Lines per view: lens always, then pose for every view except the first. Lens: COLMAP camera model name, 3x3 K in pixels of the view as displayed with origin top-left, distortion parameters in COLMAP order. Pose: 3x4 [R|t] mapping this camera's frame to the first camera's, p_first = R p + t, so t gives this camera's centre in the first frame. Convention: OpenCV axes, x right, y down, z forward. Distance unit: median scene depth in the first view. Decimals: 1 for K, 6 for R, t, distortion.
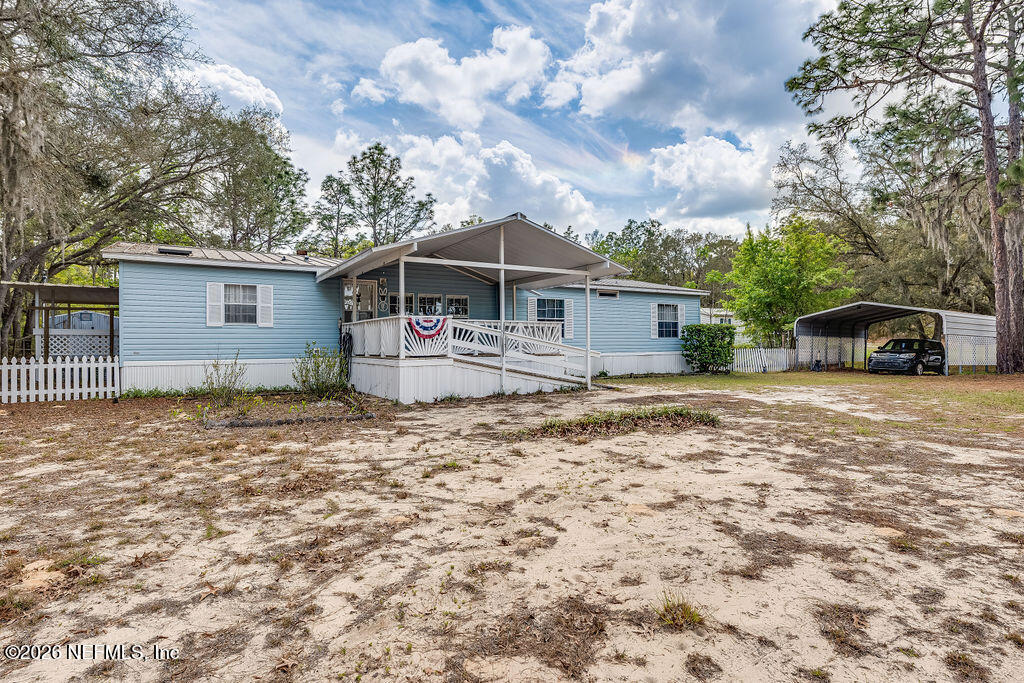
lens RADIAL K [[550.1, 0, 513.5], [0, 550.1, 343.9], [0, 0, 1]] dist [0.001617, -0.000506]
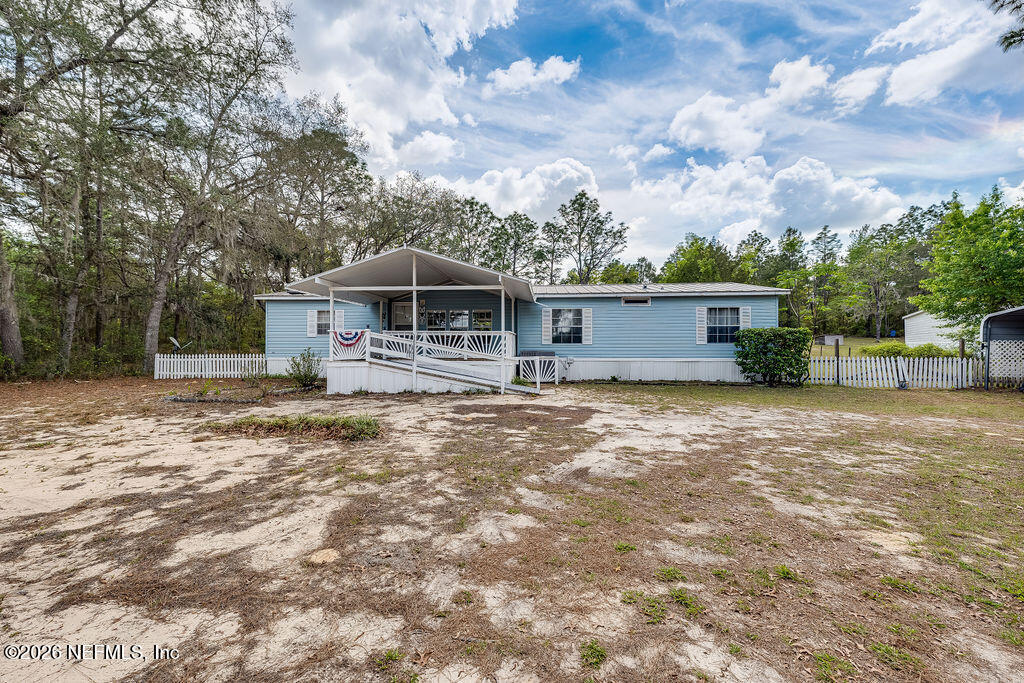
lens RADIAL K [[416.8, 0, 513.4], [0, 416.8, 339.5], [0, 0, 1]] dist [0.031264, -0.000168]
pose [[0.806035, -0.000149, -0.591867, 0.441891], [-0.004303, 0.999972, -0.006111, -0.012633], [0.591852, 0.007472, 0.806012, 0.231842]]
